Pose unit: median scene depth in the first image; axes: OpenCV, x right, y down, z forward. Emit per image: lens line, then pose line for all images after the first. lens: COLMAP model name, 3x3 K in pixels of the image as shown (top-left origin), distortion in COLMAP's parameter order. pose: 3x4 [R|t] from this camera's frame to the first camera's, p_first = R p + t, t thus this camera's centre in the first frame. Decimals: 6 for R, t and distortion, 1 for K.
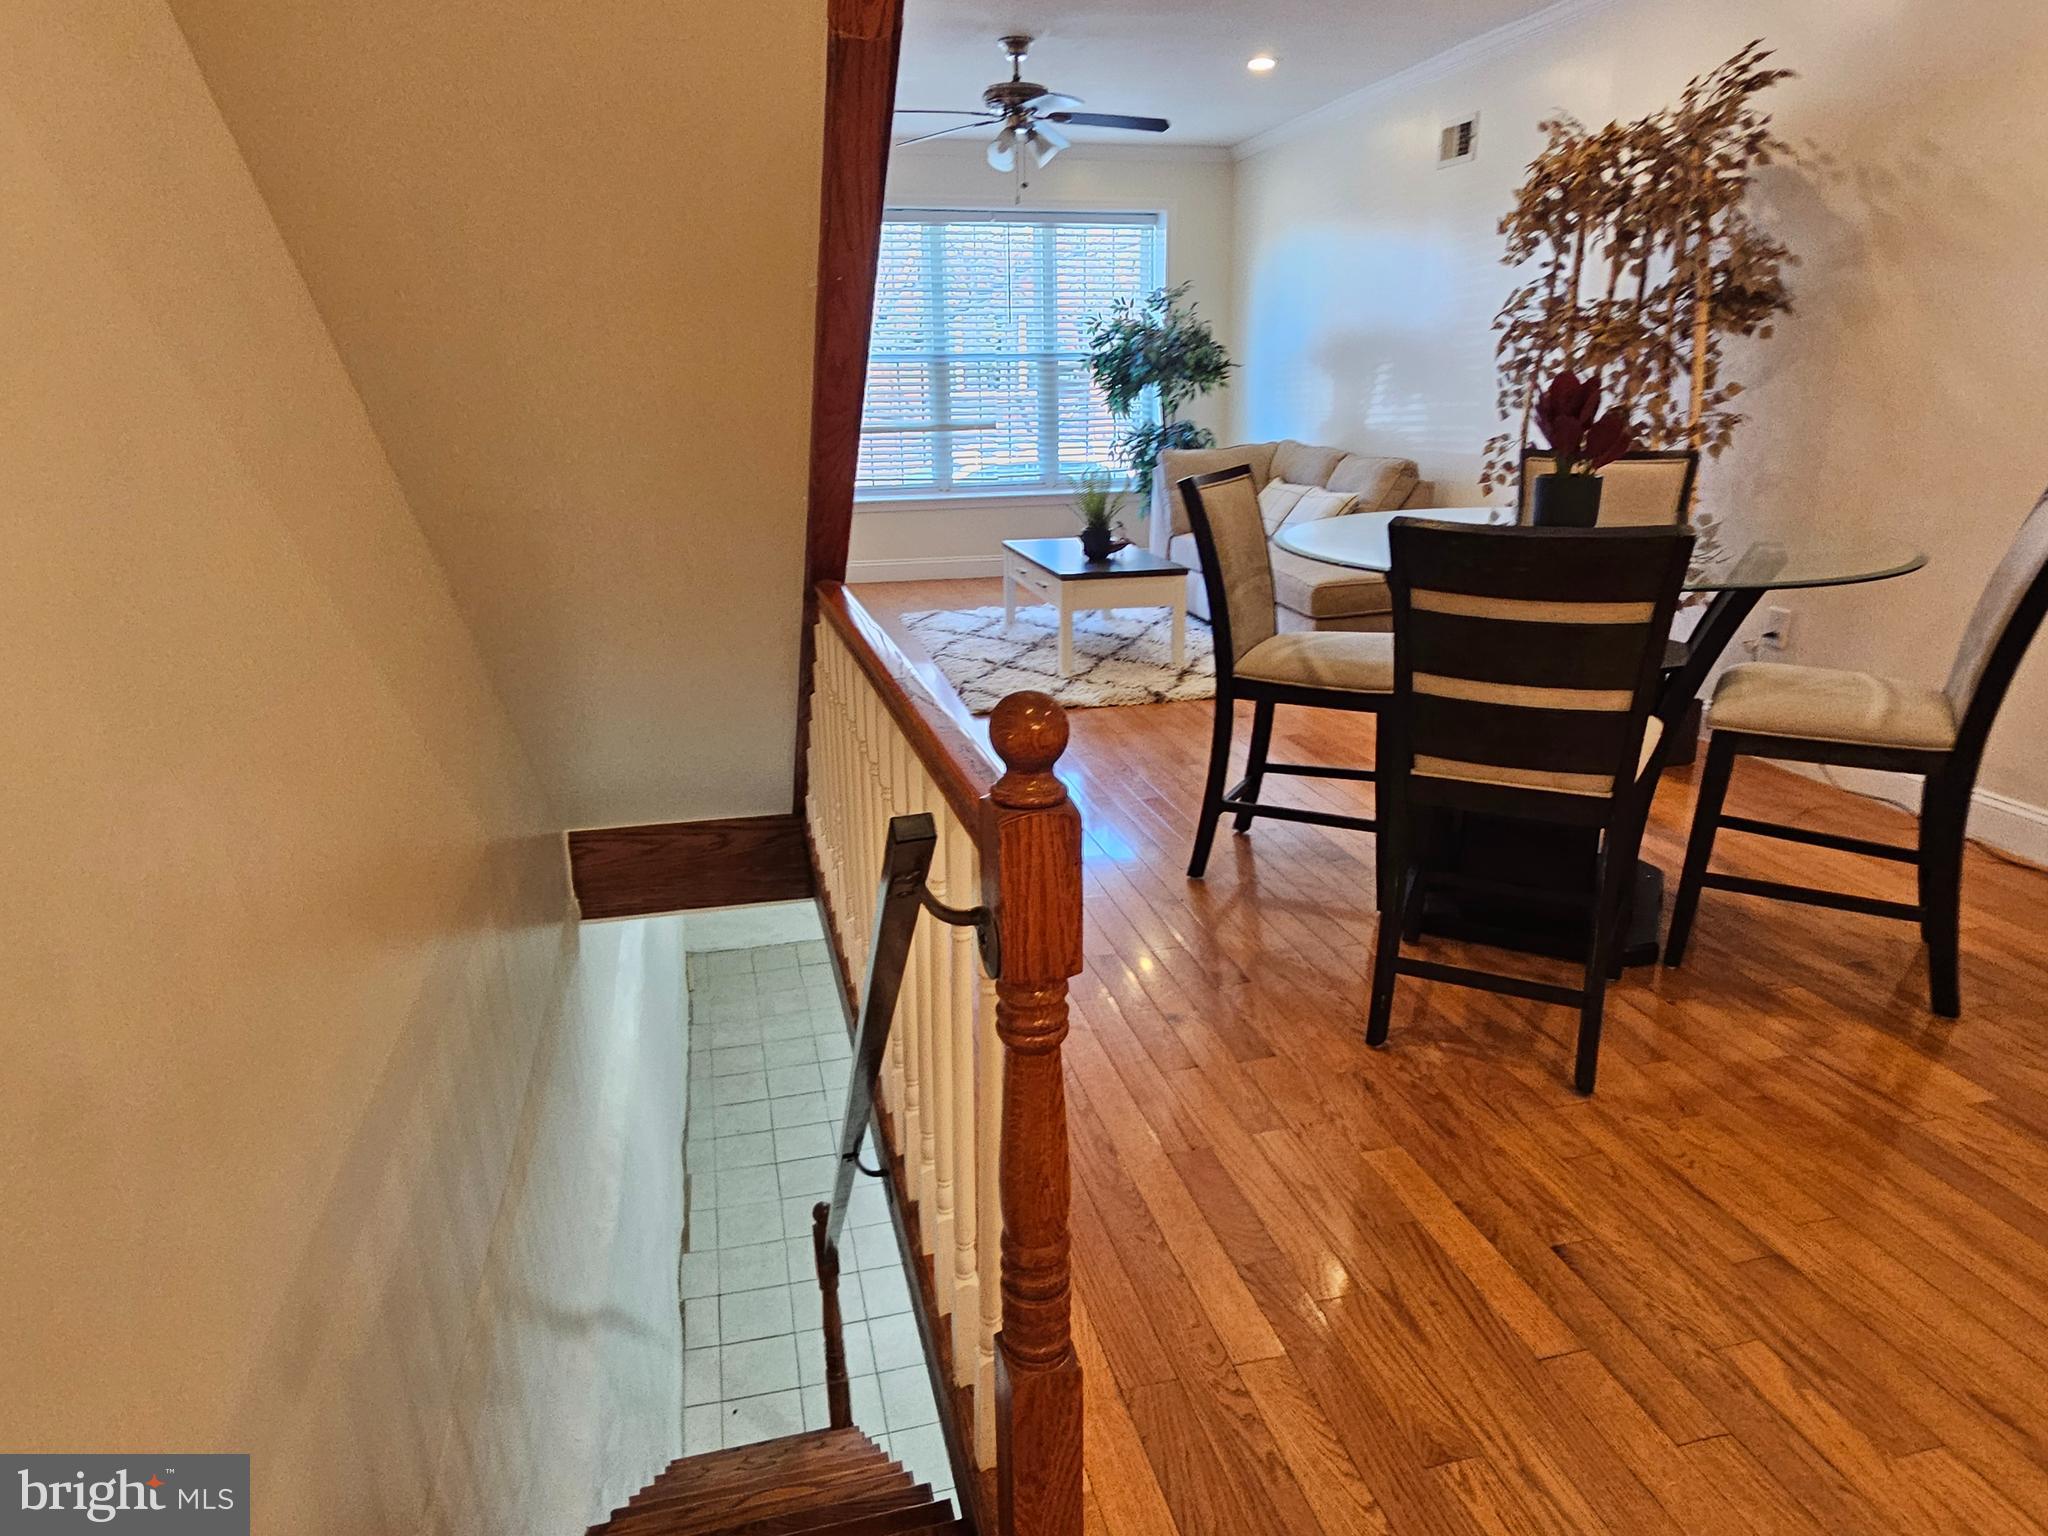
lens RADIAL K [[1226.7, 0, 1018.9], [0, 1226.7, 775.1], [0, 0, 1]] dist [-0.001706, -0.001335]
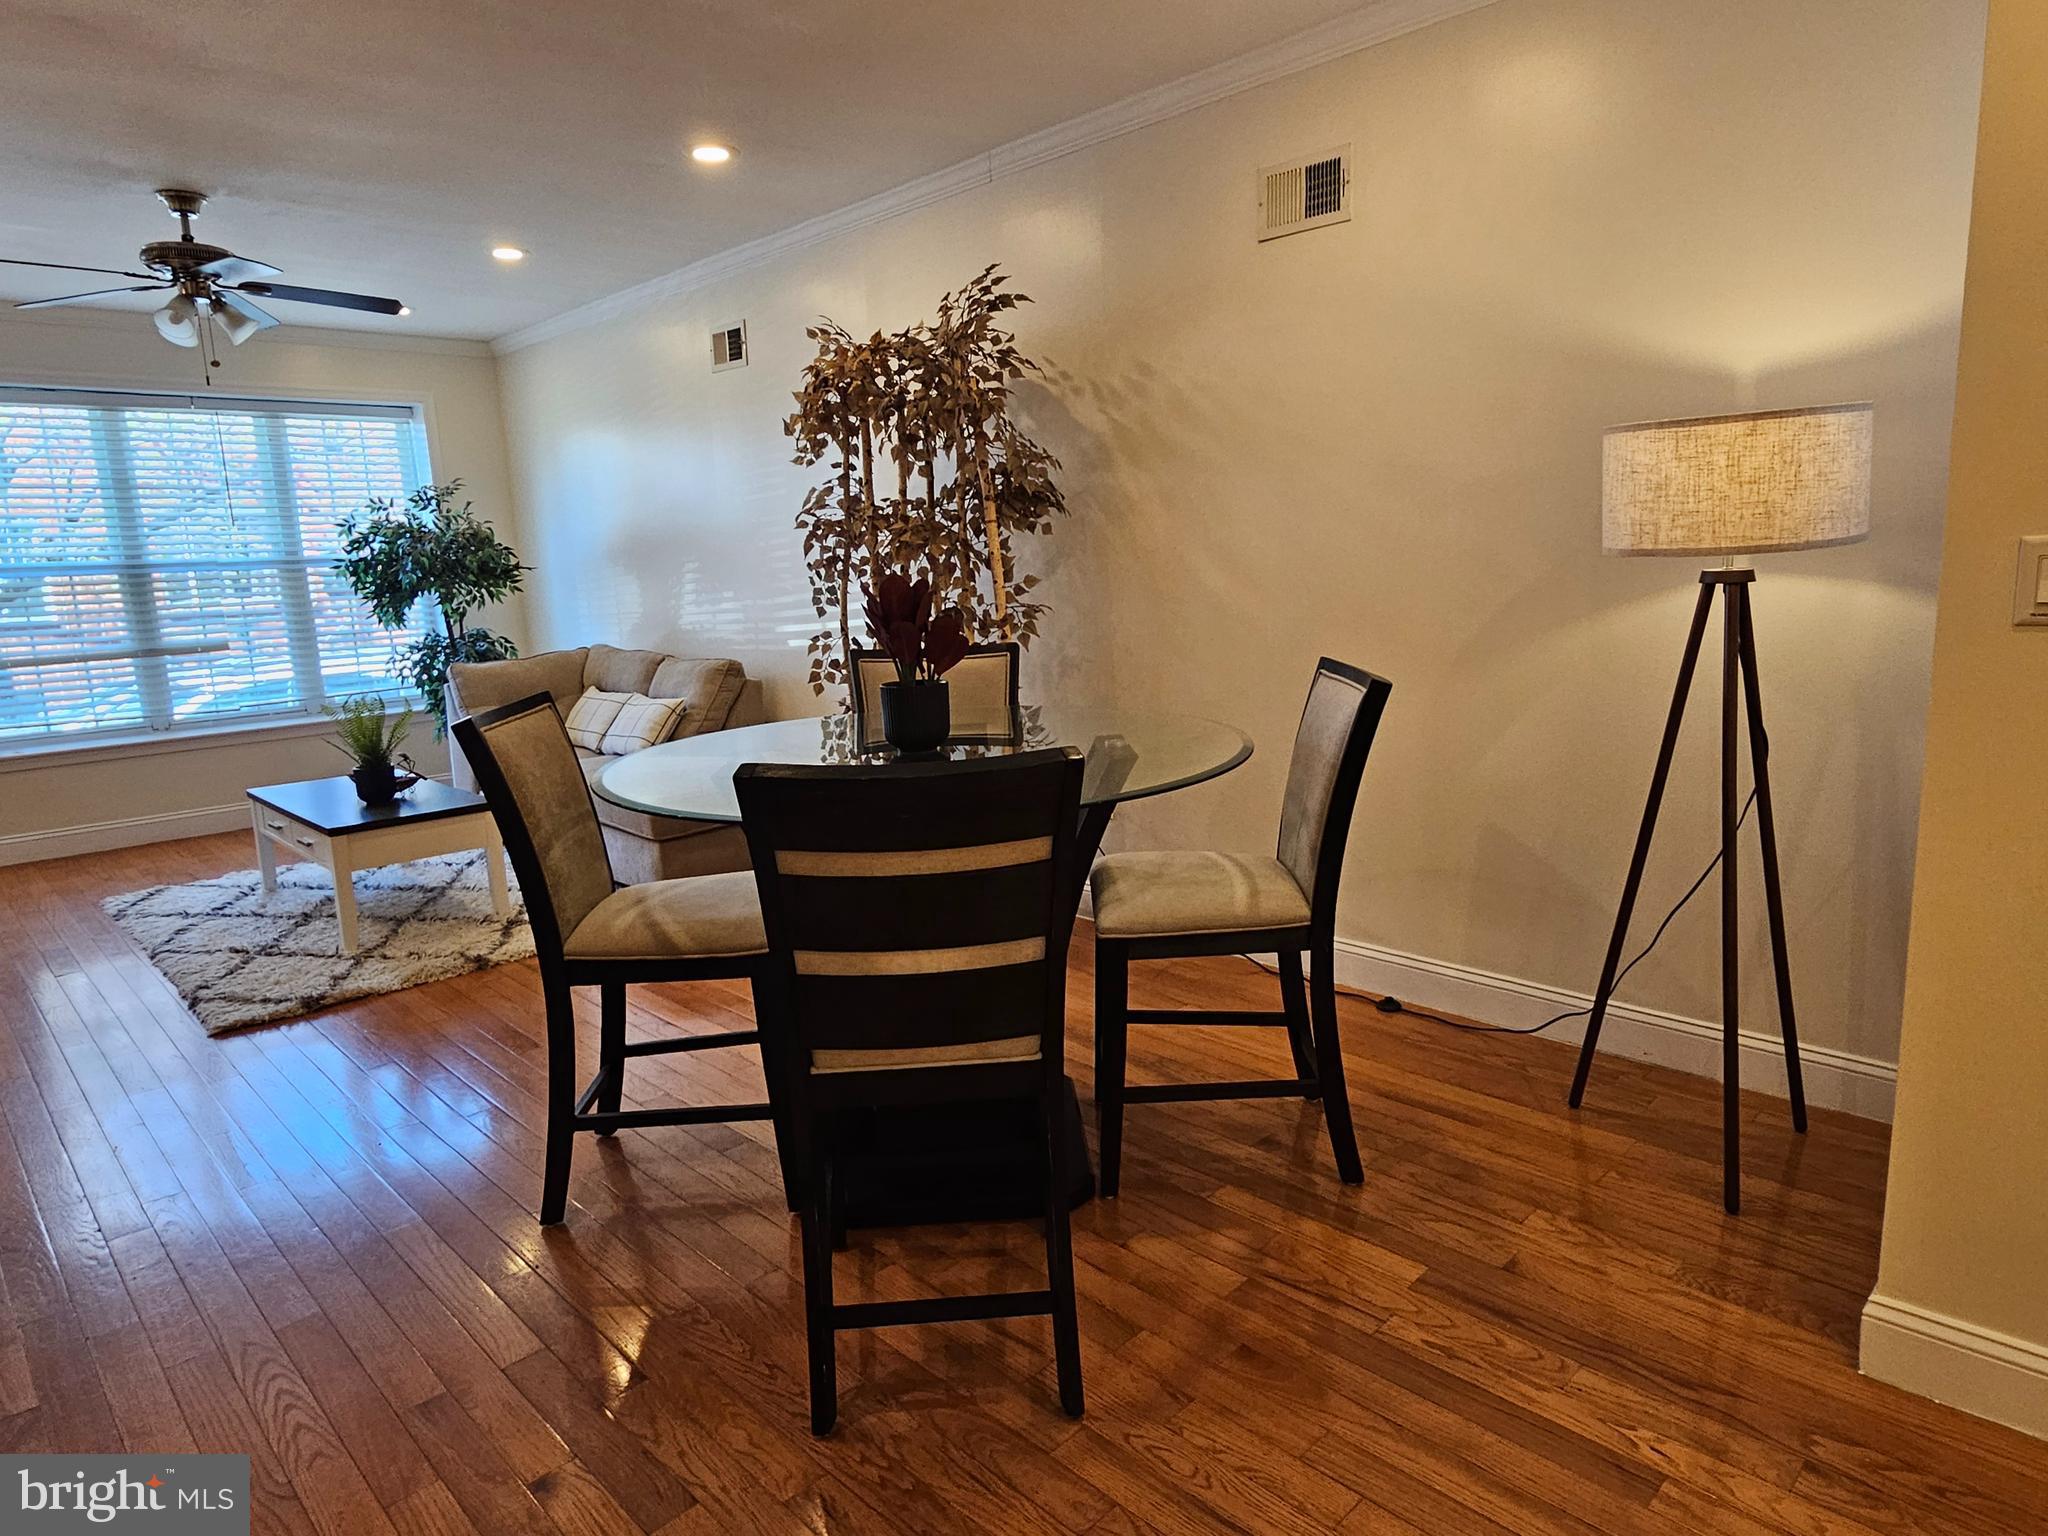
lens RADIAL K [[1226.7, 0, 1018.9], [0, 1226.7, 775.1], [0, 0, 1]] dist [-0.001706, -0.001335]
pose [[0.859593, -0.111163, 0.498742, 0.036040], [0.183637, 0.978046, -0.098509, -0.050248], [-0.476842, 0.176265, 0.861134, 0.129150]]
